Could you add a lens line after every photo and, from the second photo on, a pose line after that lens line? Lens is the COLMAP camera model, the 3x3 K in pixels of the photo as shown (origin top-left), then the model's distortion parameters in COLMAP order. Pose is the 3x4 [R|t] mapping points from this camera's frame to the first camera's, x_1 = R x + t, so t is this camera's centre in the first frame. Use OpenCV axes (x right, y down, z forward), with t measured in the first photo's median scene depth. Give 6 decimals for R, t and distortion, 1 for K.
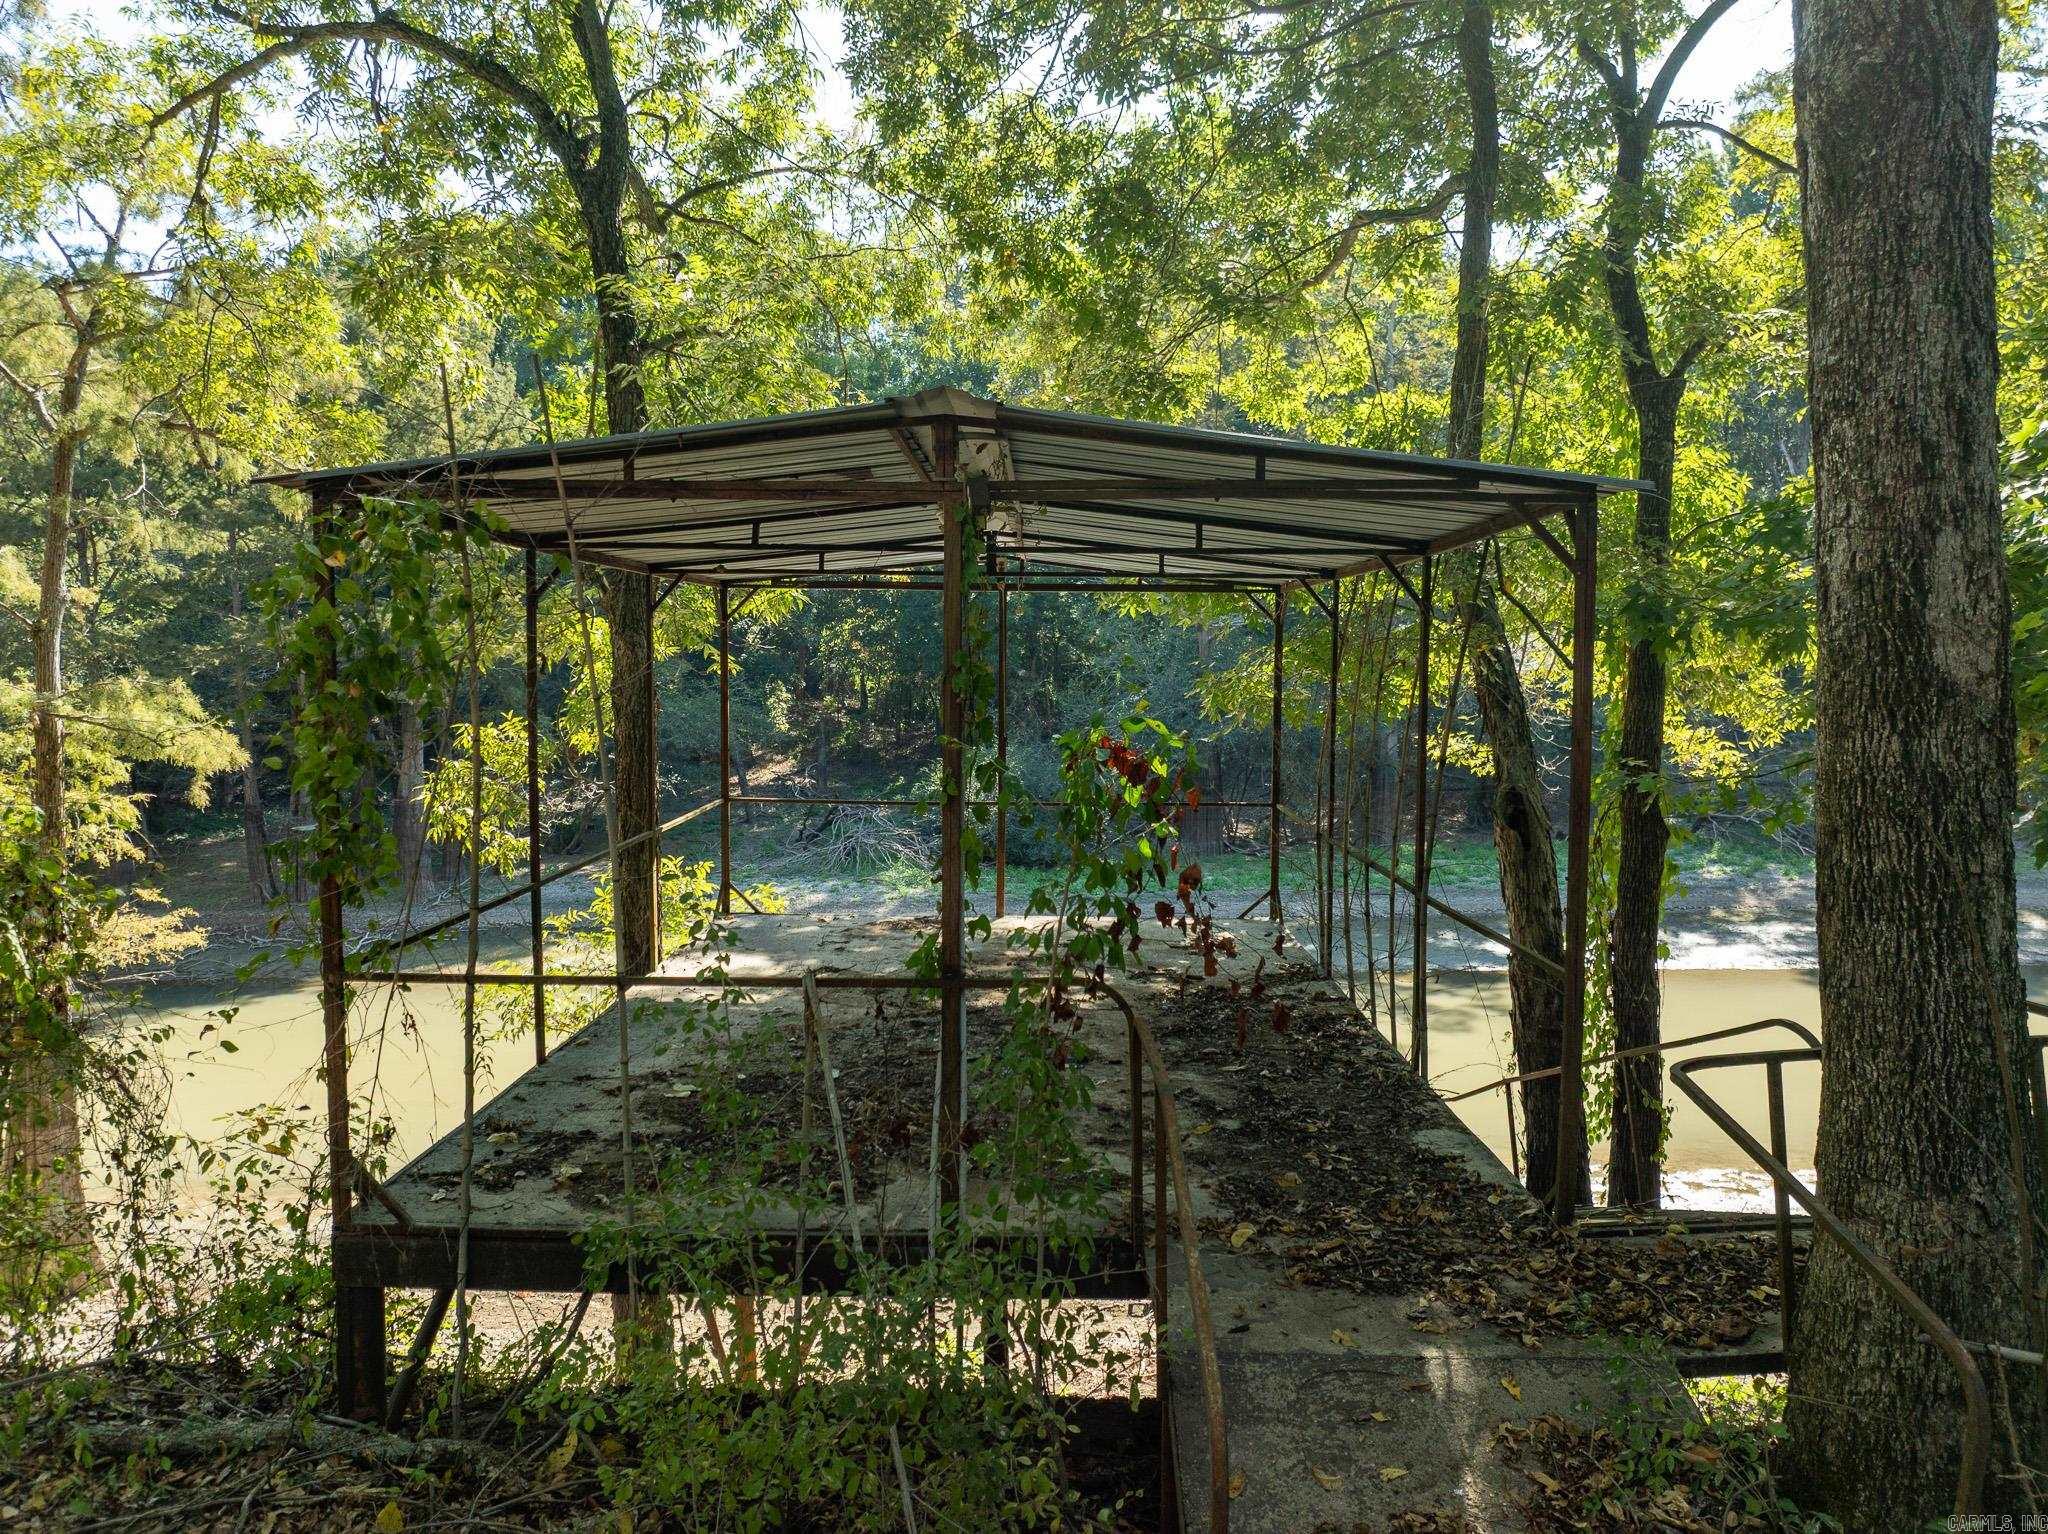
lens RADIAL K [[1438.8, 0, 1025.9], [0, 1438.8, 769.1], [0, 0, 1]] dist [-0.033924, 0.011422]
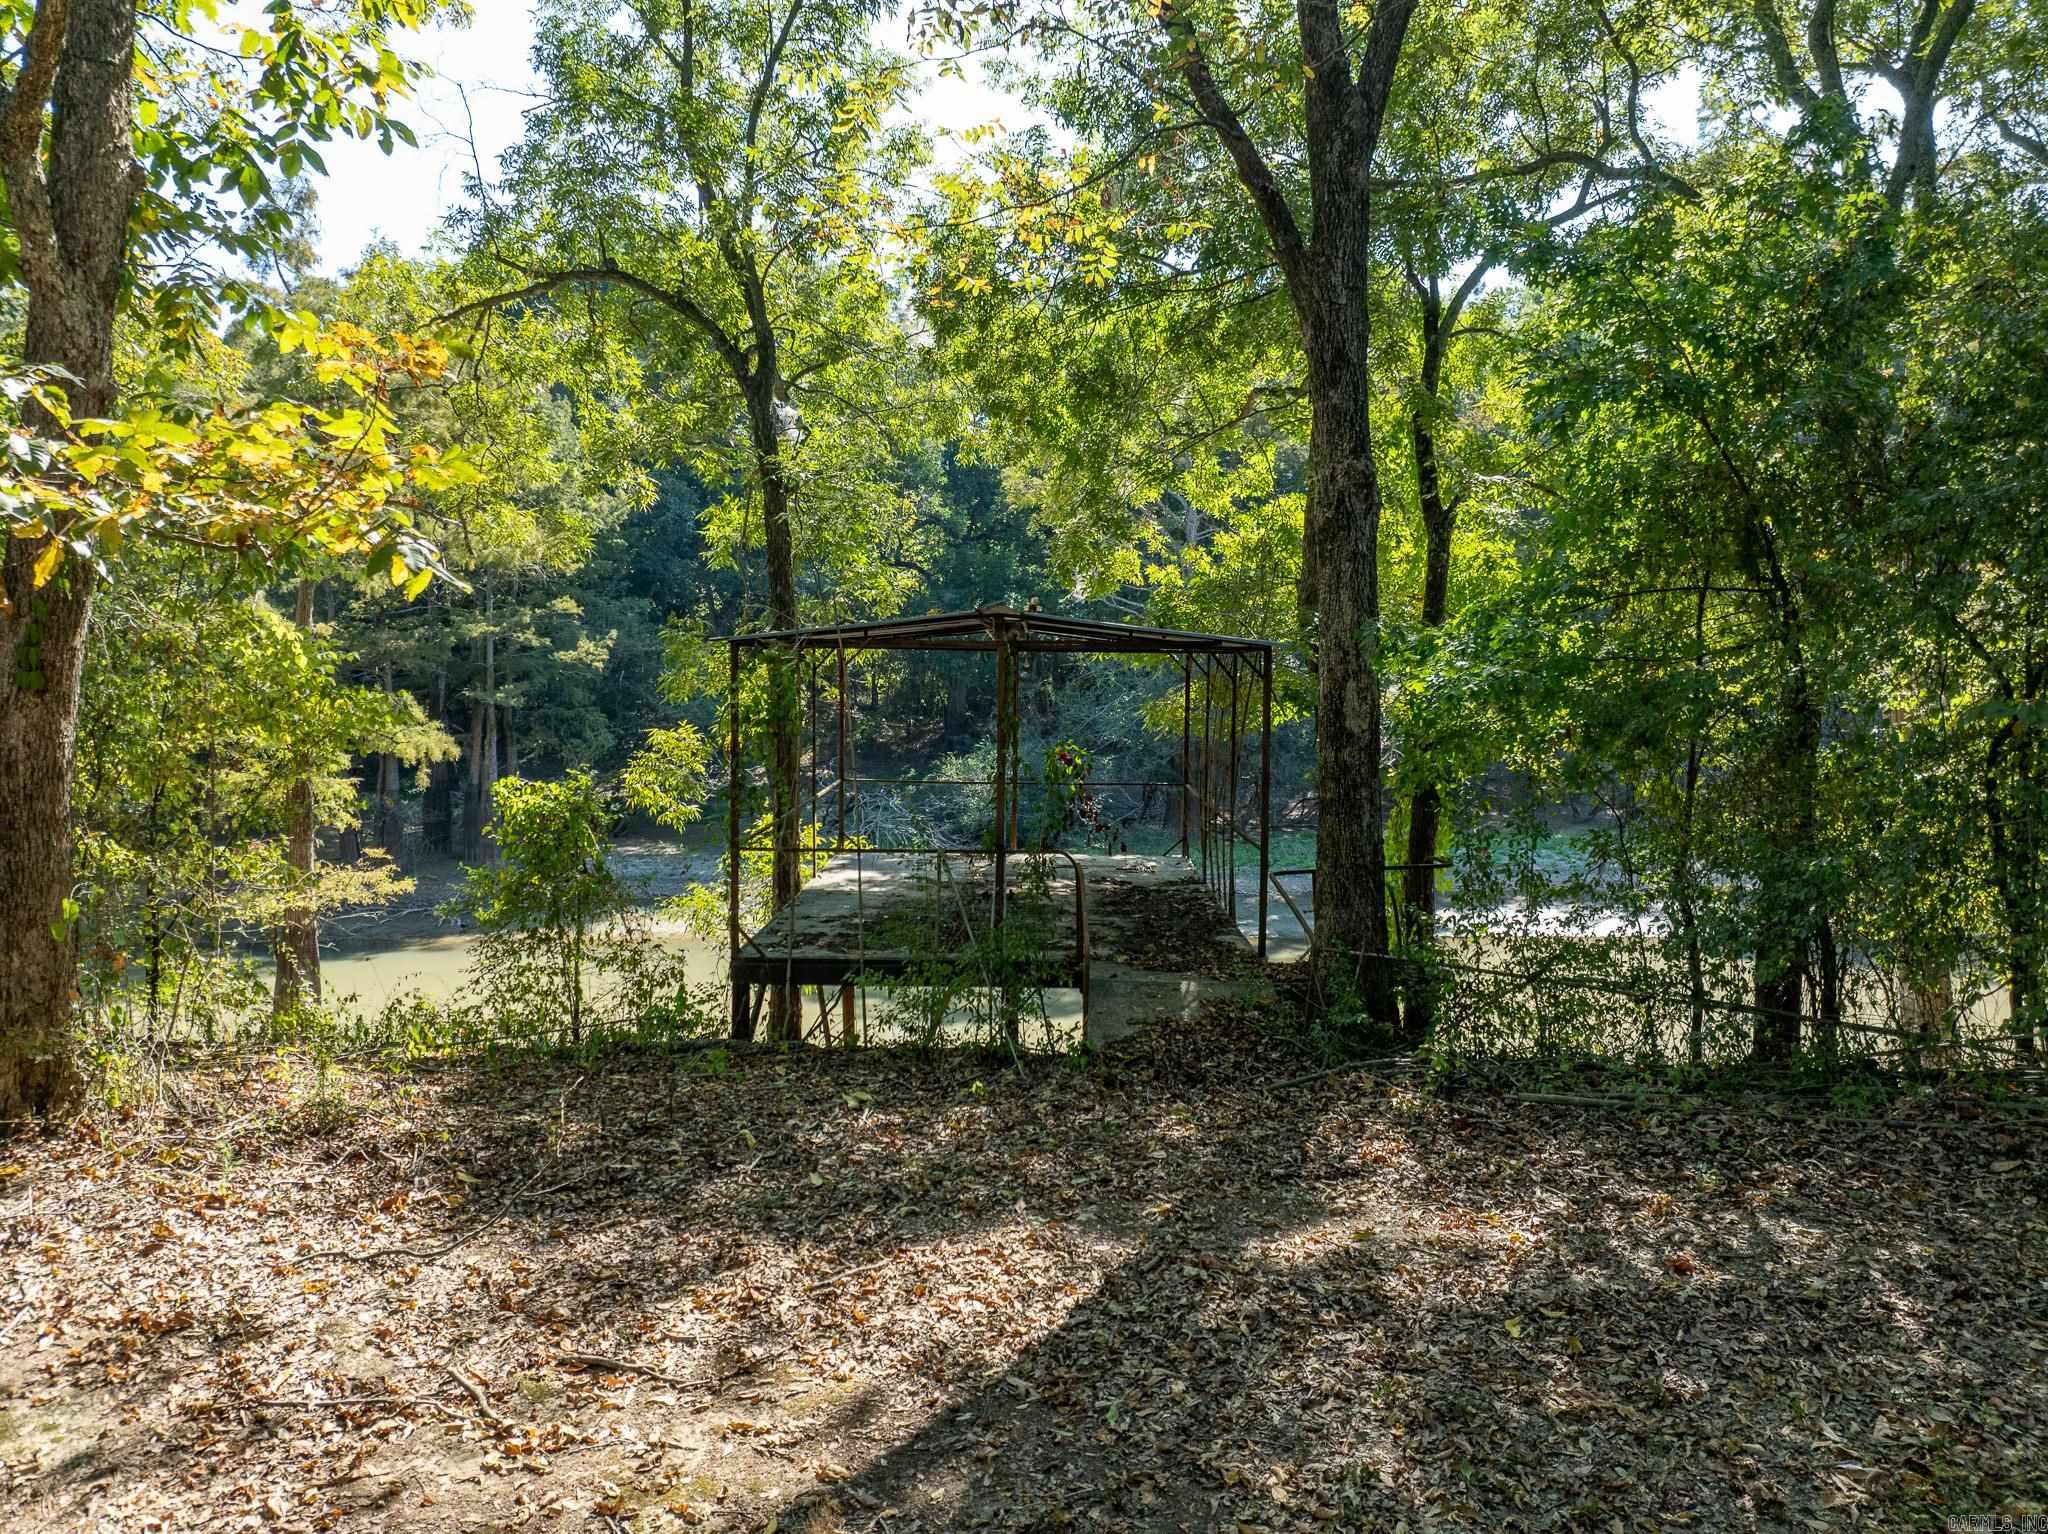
lens RADIAL K [[1438.8, 0, 1022.7], [0, 1438.8, 764.2], [0, 0, 1]] dist [-0.033924, 0.011422]
pose [[0.999990, 0.004124, -0.001821, -0.004246], [-0.004121, 0.999991, 0.001357, 0.000569], [0.001827, -0.001349, 0.999997, -0.496832]]
